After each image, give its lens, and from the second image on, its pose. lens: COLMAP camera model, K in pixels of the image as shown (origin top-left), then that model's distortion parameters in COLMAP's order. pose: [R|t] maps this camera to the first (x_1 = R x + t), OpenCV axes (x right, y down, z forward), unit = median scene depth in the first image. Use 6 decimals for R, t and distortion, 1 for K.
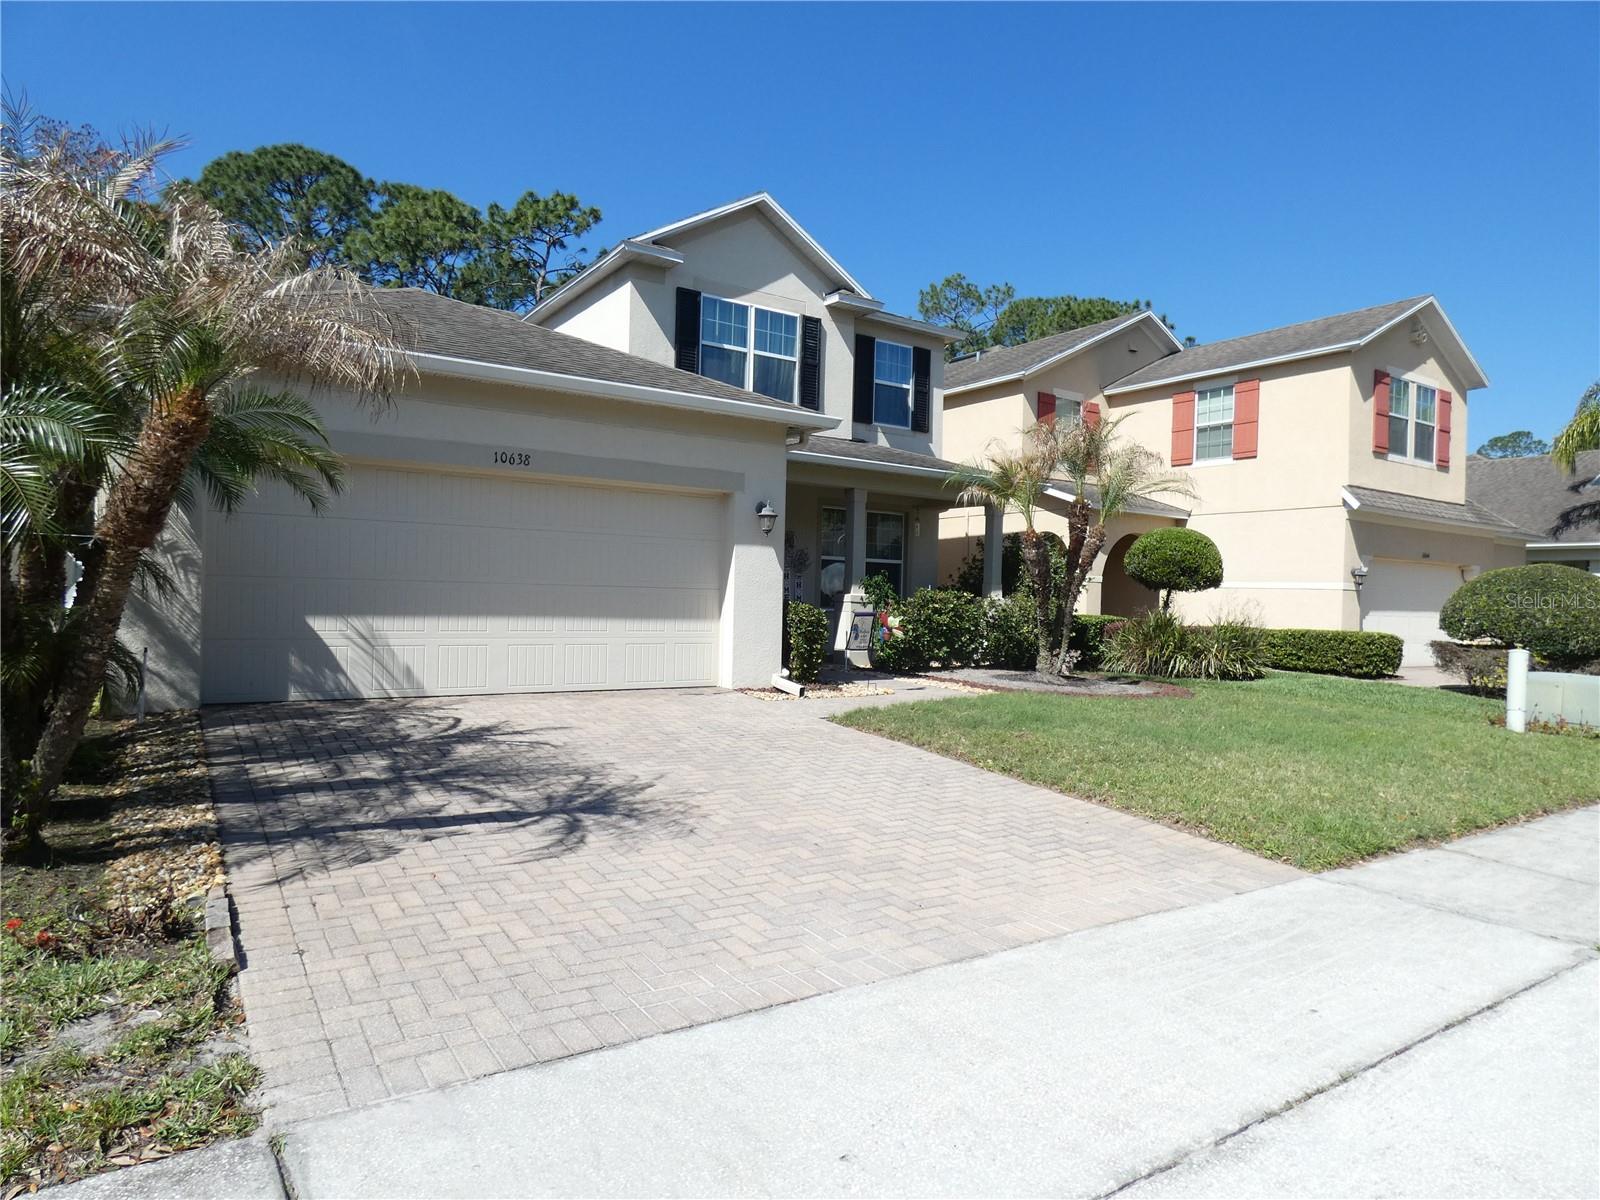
lens RADIAL K [[957.5, 0, 800.0], [0, 957.5, 600.0], [0, 0, 1]] dist [-0.011354, 0.001490]
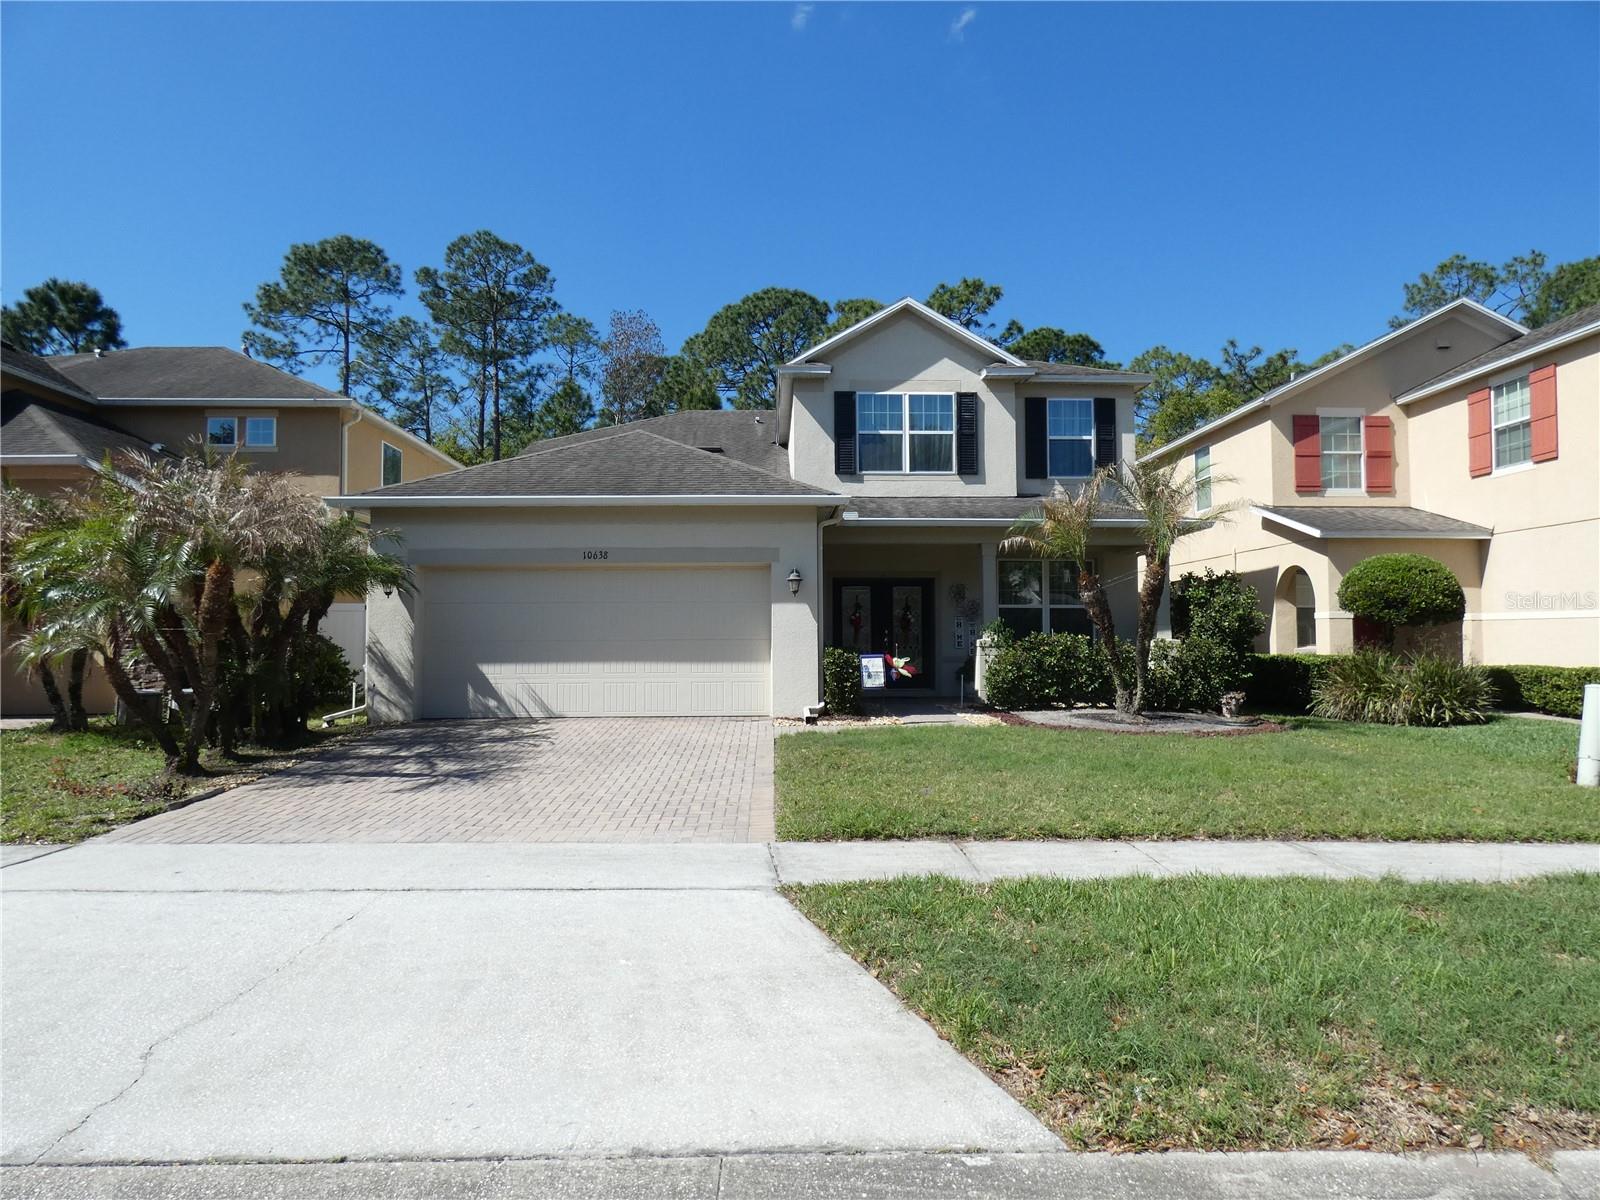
lens RADIAL K [[943.6, 0, 782.7], [0, 943.6, 619.0], [0, 0, 1]] dist [-0.019491, 0.000901]
pose [[0.838721, -0.037935, -0.543238, 0.408846], [0.019419, 0.999020, -0.039782, 0.008668], [0.544215, 0.022817, 0.838635, -0.035771]]
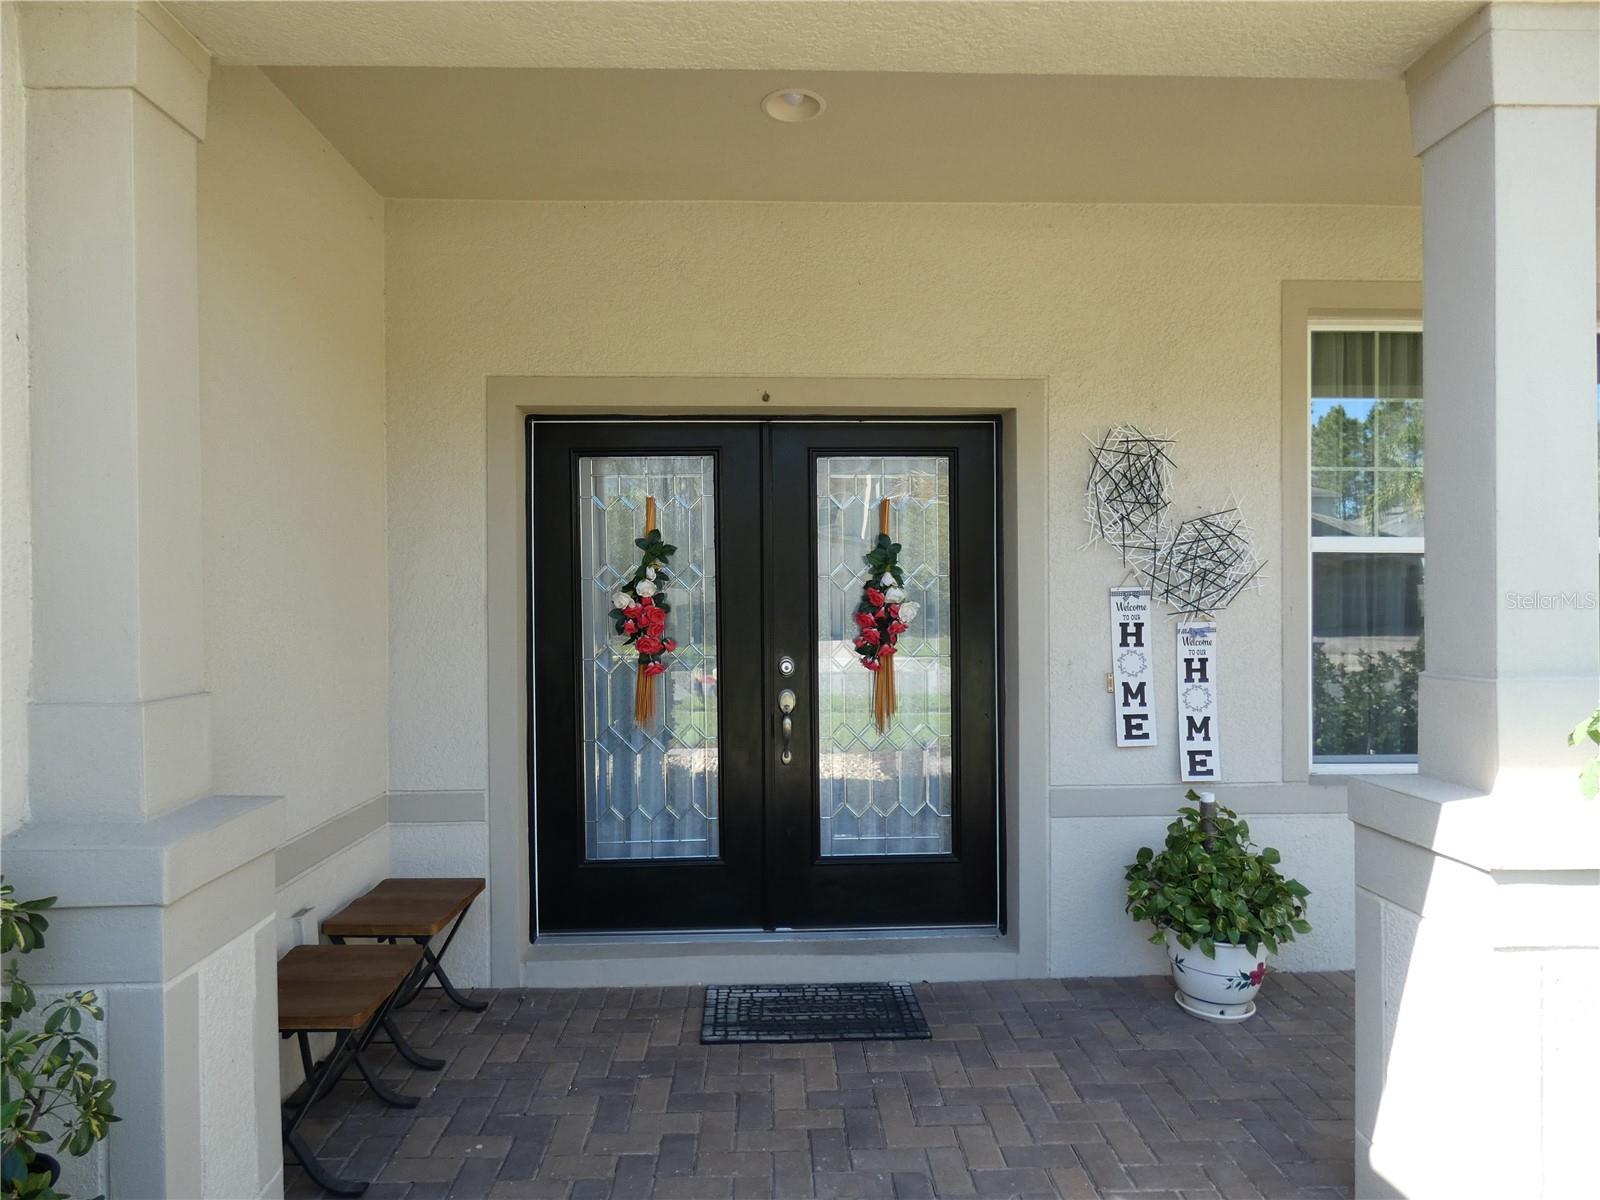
lens RADIAL K [[957.5, 0, 800.0], [0, 957.5, 600.0], [0, 0, 1]] dist [-0.011354, 0.001490]
pose [[0.848832, -0.033640, -0.527591, 0.041663], [0.033666, 0.999387, -0.009556, -0.032893], [0.527589, -0.009650, 0.849445, 0.752026]]
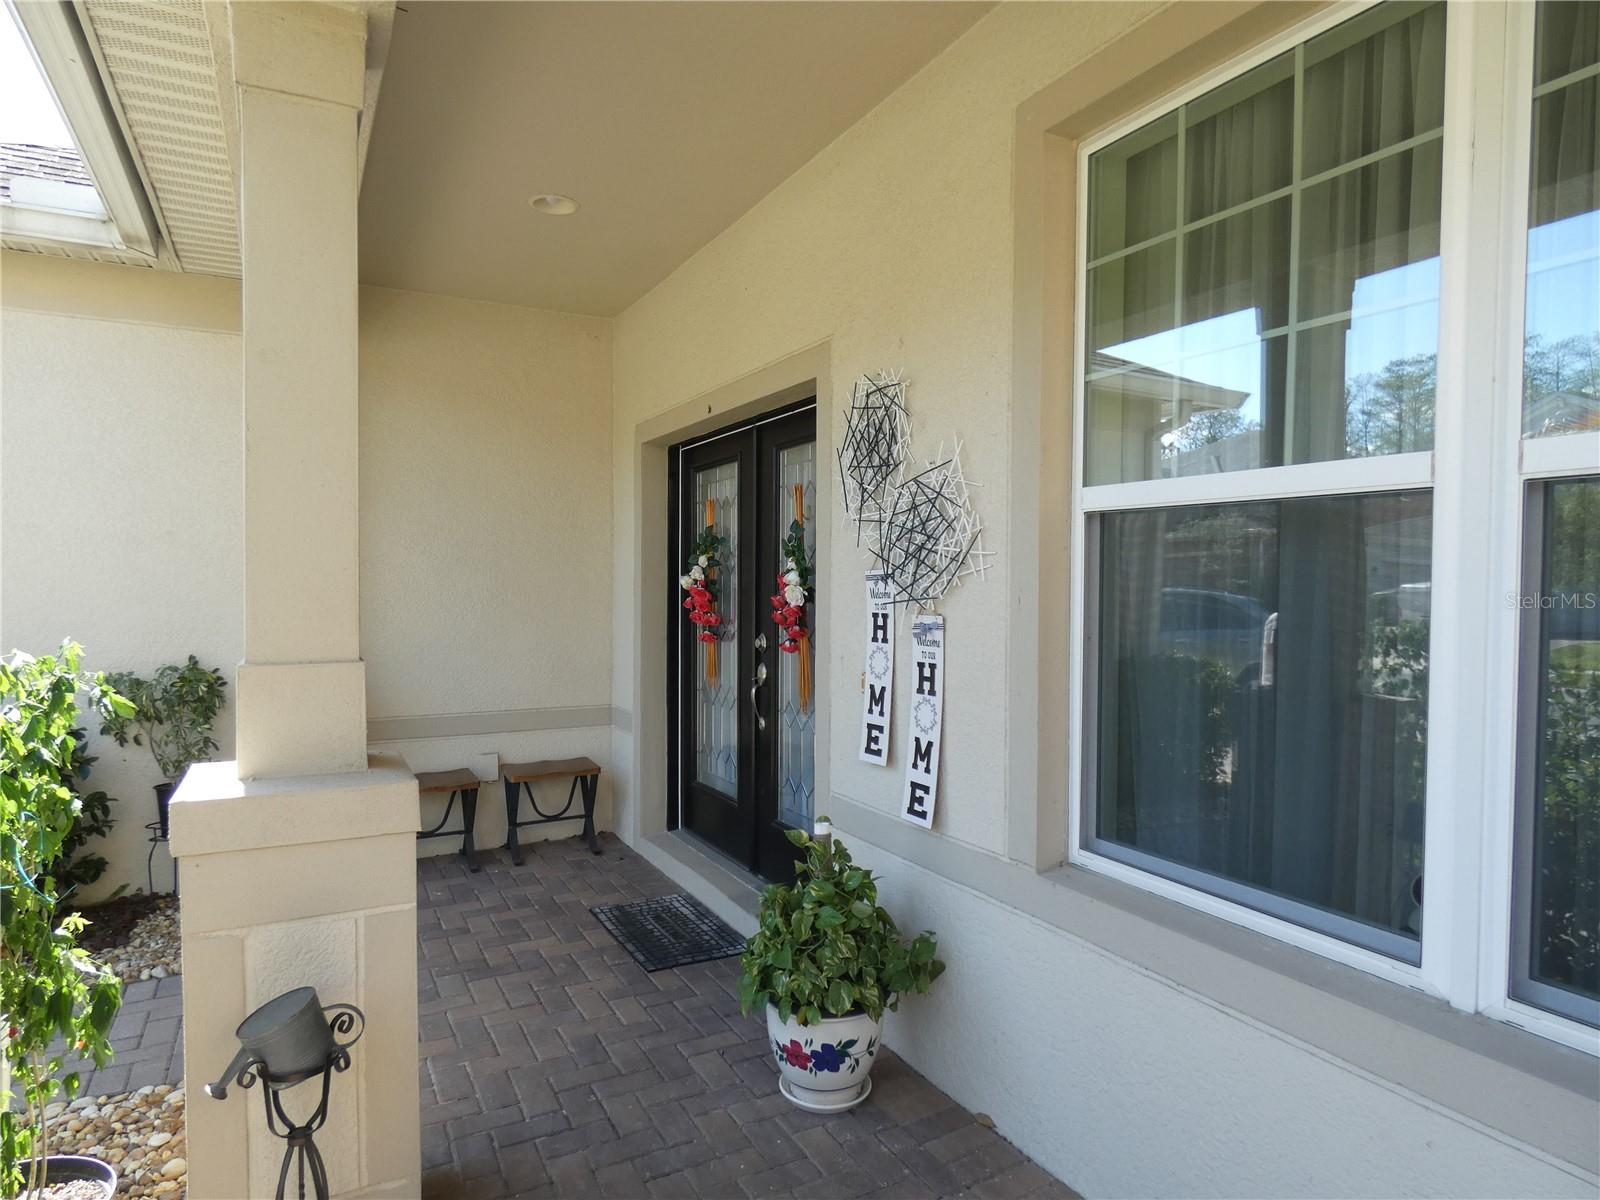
lens RADIAL K [[957.5, 0, 800.0], [0, 957.5, 600.0], [0, 0, 1]] dist [-0.011354, 0.001490]
pose [[-0.098732, -0.016151, -0.994983, 0.175925], [-0.006828, 0.999856, -0.015553, -0.026567], [0.995091, 0.005258, -0.098828, 0.989140]]
